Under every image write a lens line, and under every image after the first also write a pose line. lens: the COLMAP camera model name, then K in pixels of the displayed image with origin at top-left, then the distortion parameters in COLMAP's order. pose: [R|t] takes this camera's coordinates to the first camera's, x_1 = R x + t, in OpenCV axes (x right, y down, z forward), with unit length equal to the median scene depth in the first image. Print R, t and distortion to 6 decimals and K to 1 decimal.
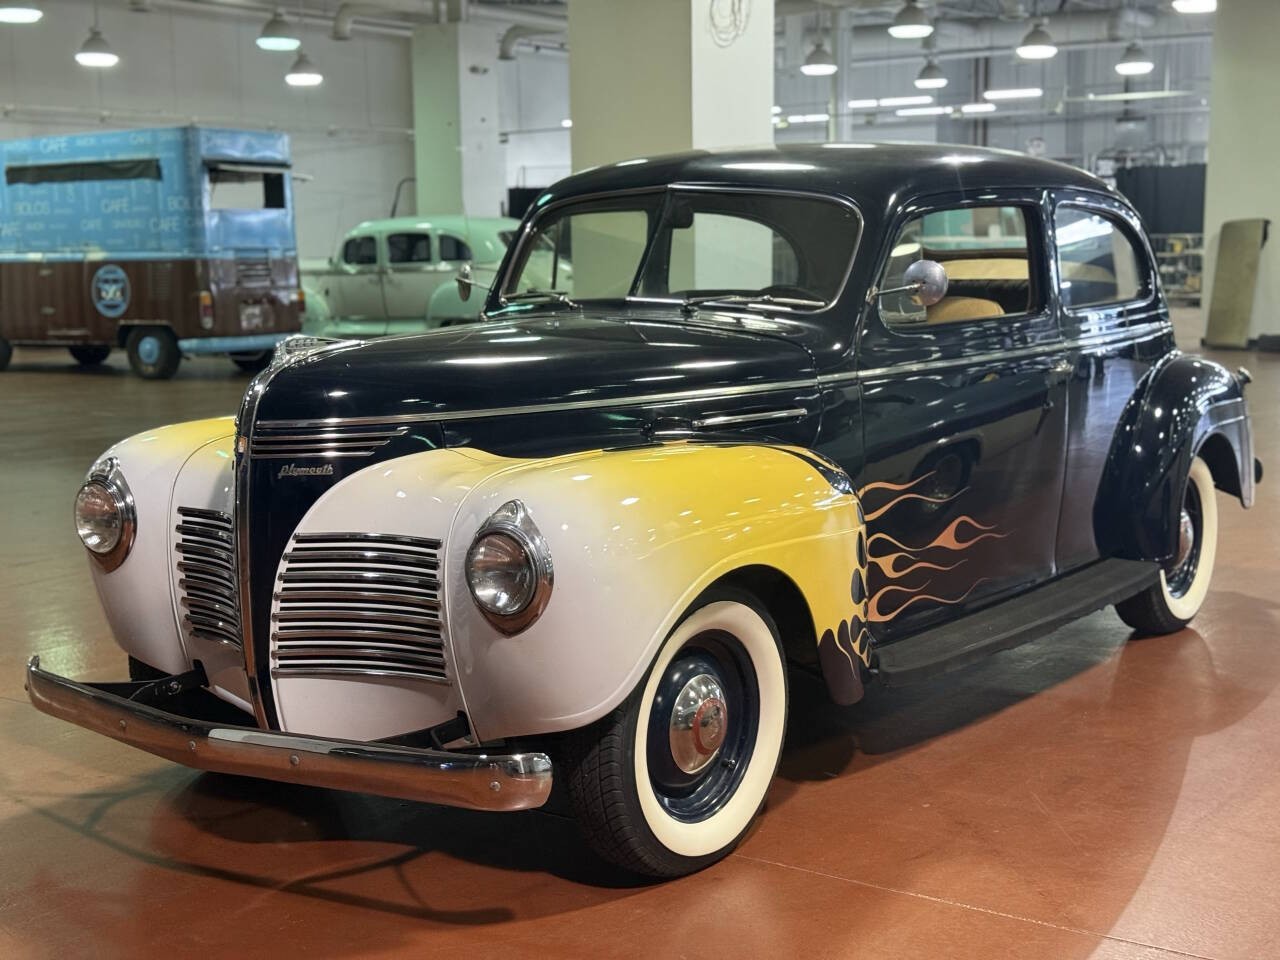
lens RADIAL K [[1849.0, 0, 637.3], [0, 1849.0, 450.7], [0, 0, 1]] dist [0.065367, -0.045420]
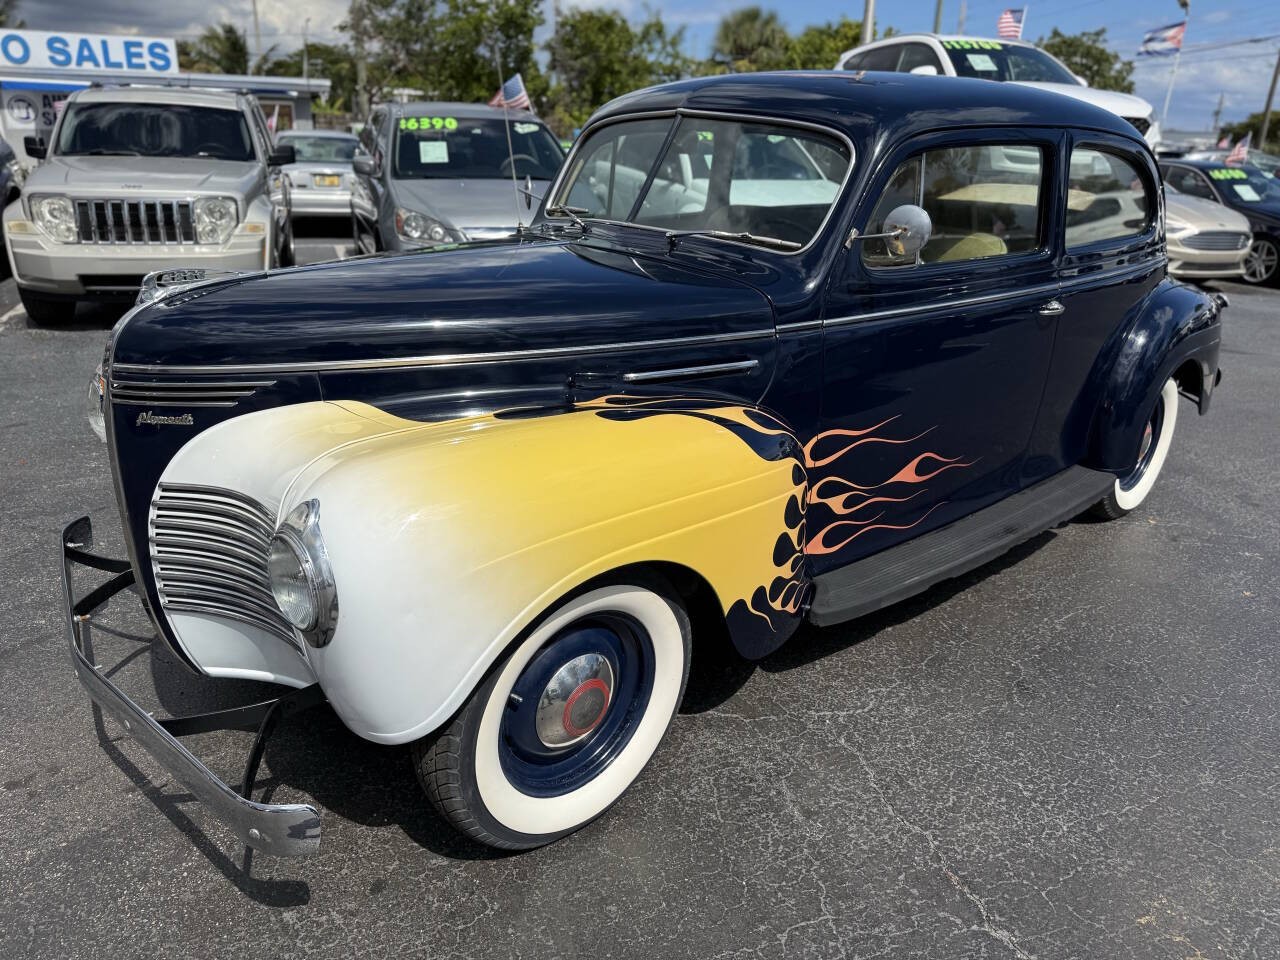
lens RADIAL K [[915.8, 0, 645.4], [0, 915.8, 487.7], [0, 0, 1]] dist [0.093386, -0.164609]
pose [[0.977706, 0.107653, -0.180285, 0.121611], [-0.060025, 0.966041, 0.251321, -0.072412], [0.201218, -0.234896, 0.950965, 0.480971]]
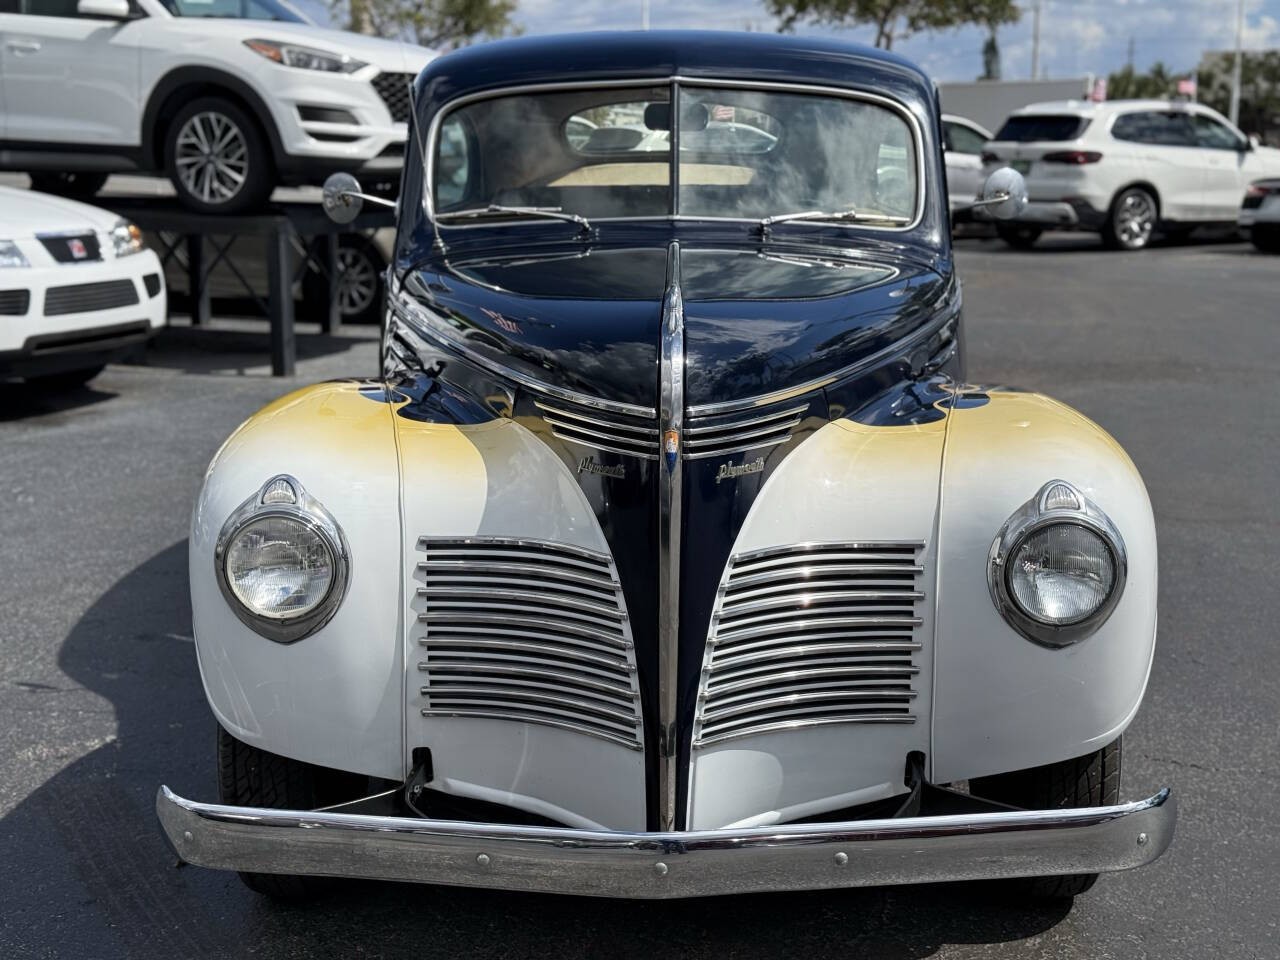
lens RADIAL K [[1824.4, 0, 640.0], [0, 1824.4, 480.0], [0, 0, 1]] dist [0.118897, -0.022002]
pose [[0.817020, -0.104950, 0.566979, -0.506145], [0.062527, 0.993624, 0.093821, -0.045327], [-0.573210, -0.041203, 0.818372, 0.349243]]
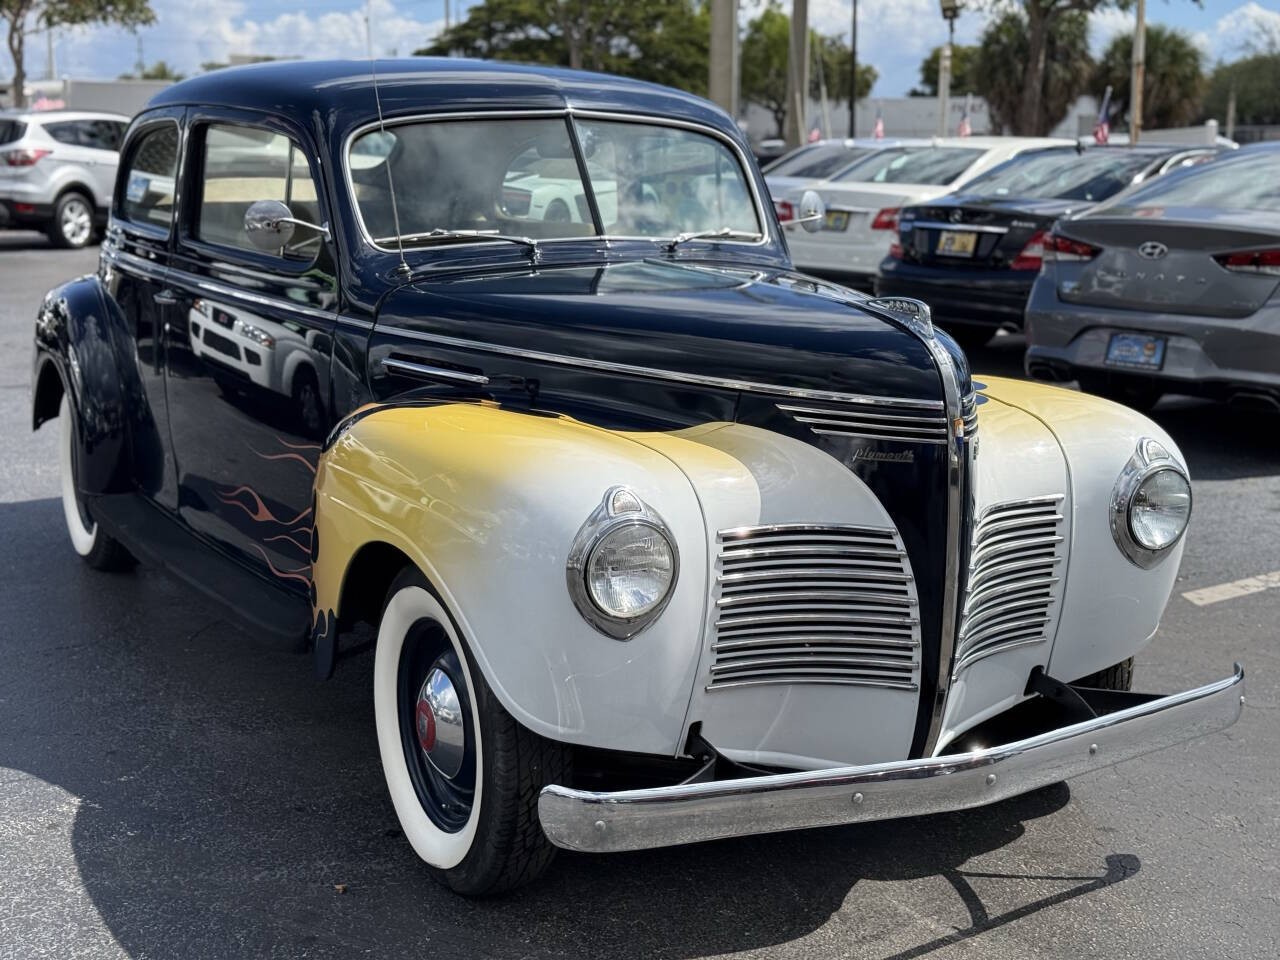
lens RADIAL K [[1824.4, 0, 640.0], [0, 1824.4, 480.0], [0, 0, 1]] dist [0.118897, -0.022002]
pose [[0.424347, -0.162986, 0.890711, -0.841184], [0.093813, 0.986287, 0.135781, -0.088460], [-0.900627, 0.025942, 0.433818, 0.619912]]
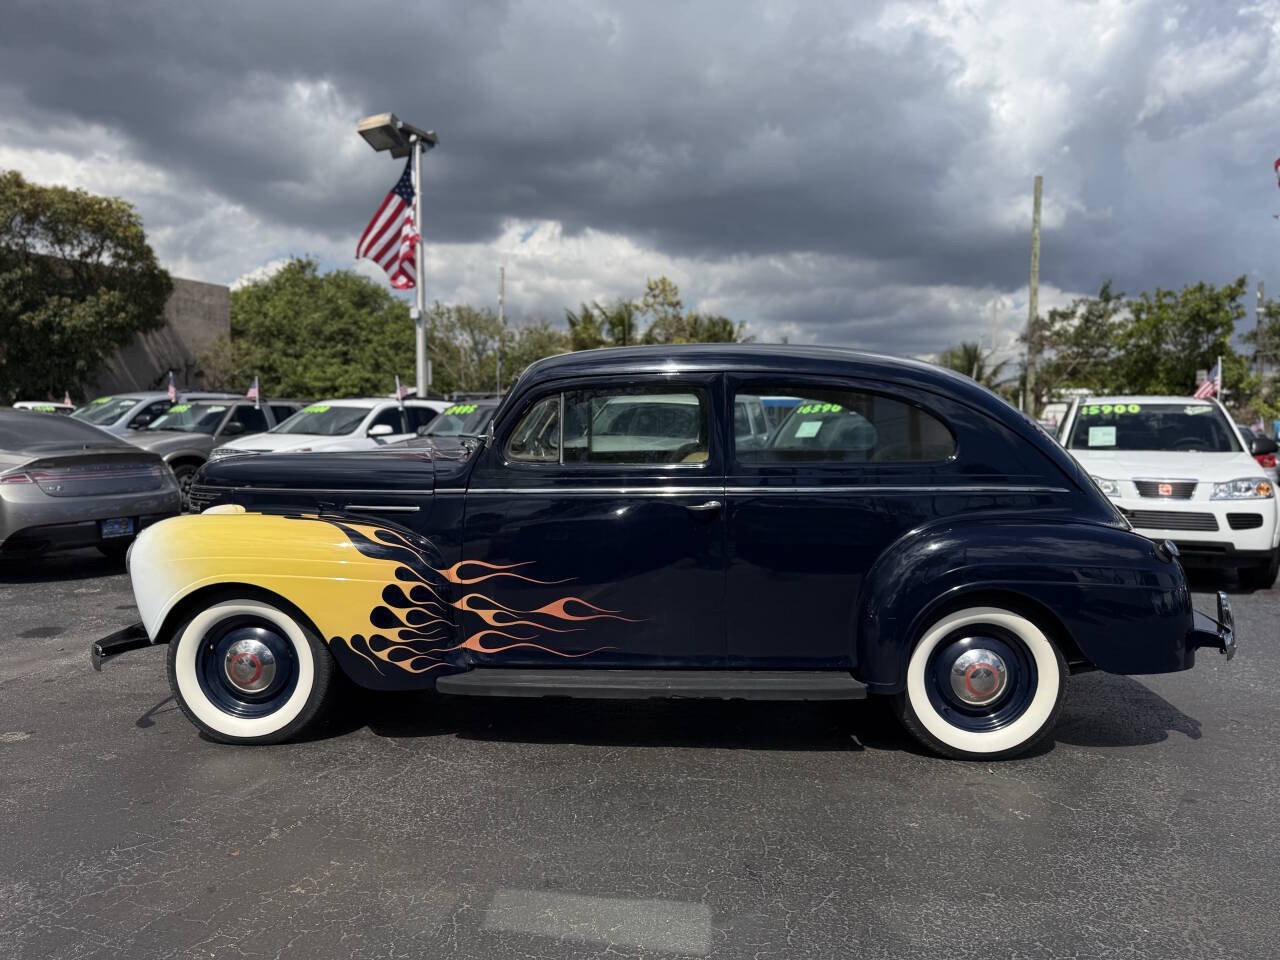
lens RADIAL K [[909.0, 0, 640.0], [0, 909.0, 480.0], [0, 0, 1]] dist [0.034287, 0.001186]
pose [[0.553120, 0.059206, -0.830995, 0.827705], [-0.102740, 0.994705, 0.002485, -0.065587], [0.826742, 0.084002, 0.556275, 0.674611]]
